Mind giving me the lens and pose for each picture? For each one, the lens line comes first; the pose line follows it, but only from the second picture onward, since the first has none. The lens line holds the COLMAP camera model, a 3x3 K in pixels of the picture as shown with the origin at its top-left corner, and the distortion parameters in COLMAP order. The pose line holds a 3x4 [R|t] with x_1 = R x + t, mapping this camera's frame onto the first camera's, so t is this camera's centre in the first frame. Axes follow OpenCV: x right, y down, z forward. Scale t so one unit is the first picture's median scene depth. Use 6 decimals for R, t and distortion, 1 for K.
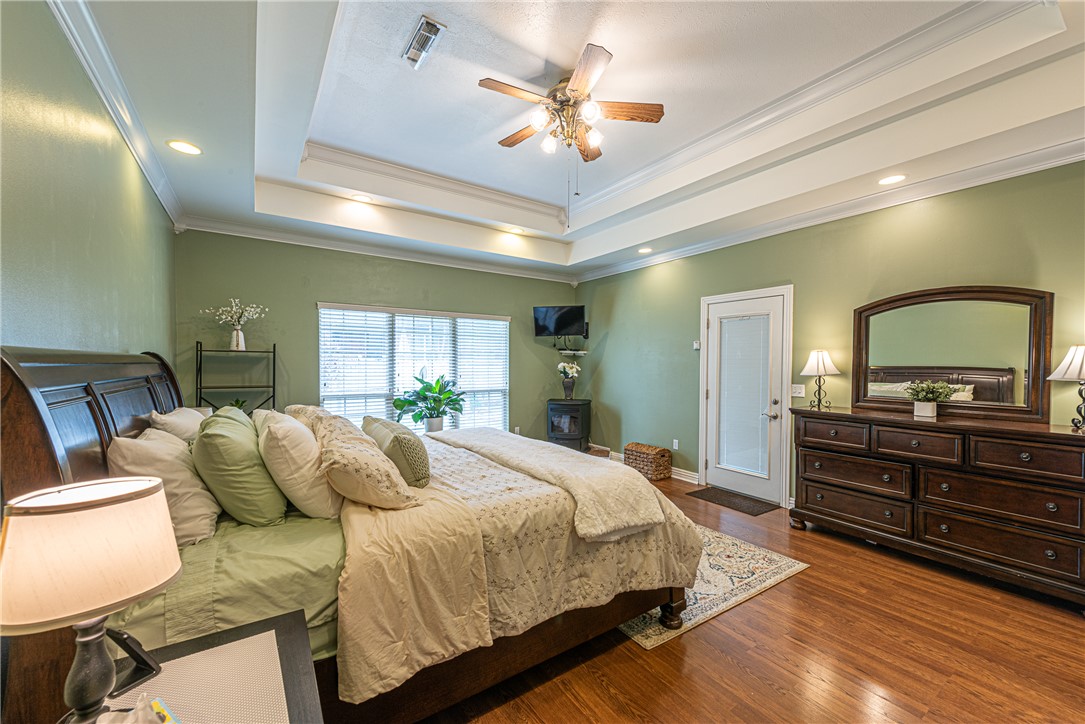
lens RADIAL K [[424.7, 0, 544.7], [0, 424.7, 366.8], [0, 0, 1]] dist [0.014013, -0.001124]
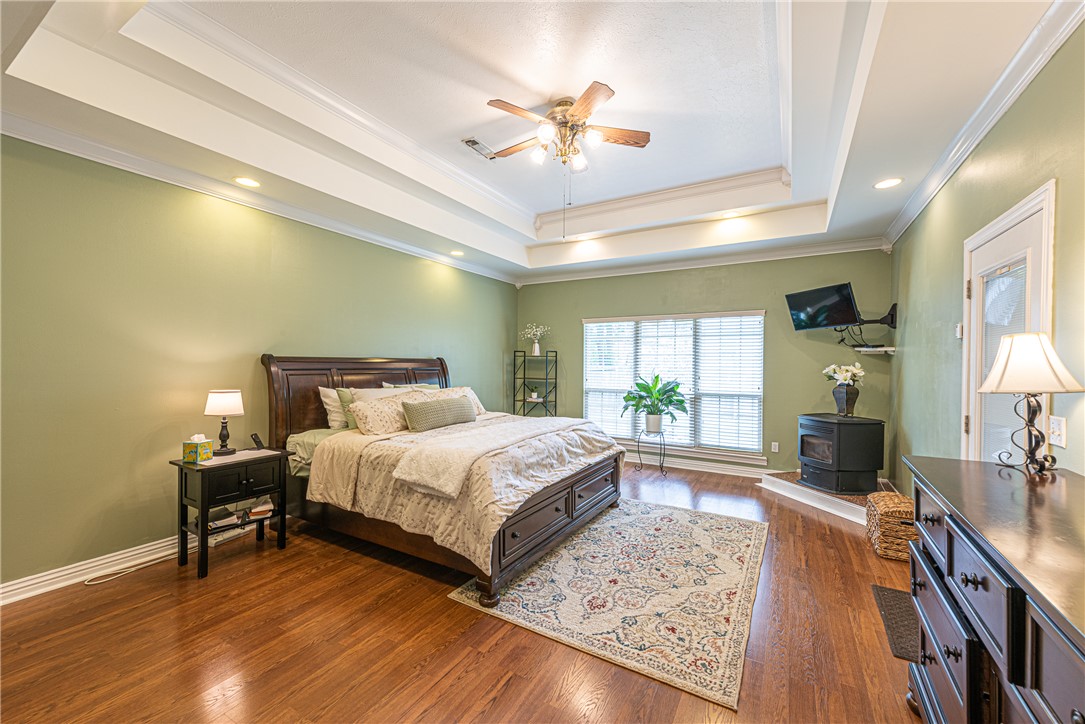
lens RADIAL K [[424.7, 0, 549.2], [0, 424.7, 362.5], [0, 0, 1]] dist [0.014013, -0.001124]
pose [[0.436040, -0.002274, -0.899925, 0.584156], [-0.013522, 0.999867, -0.009078, 0.000478], [0.899826, 0.016127, 0.435951, 0.286922]]
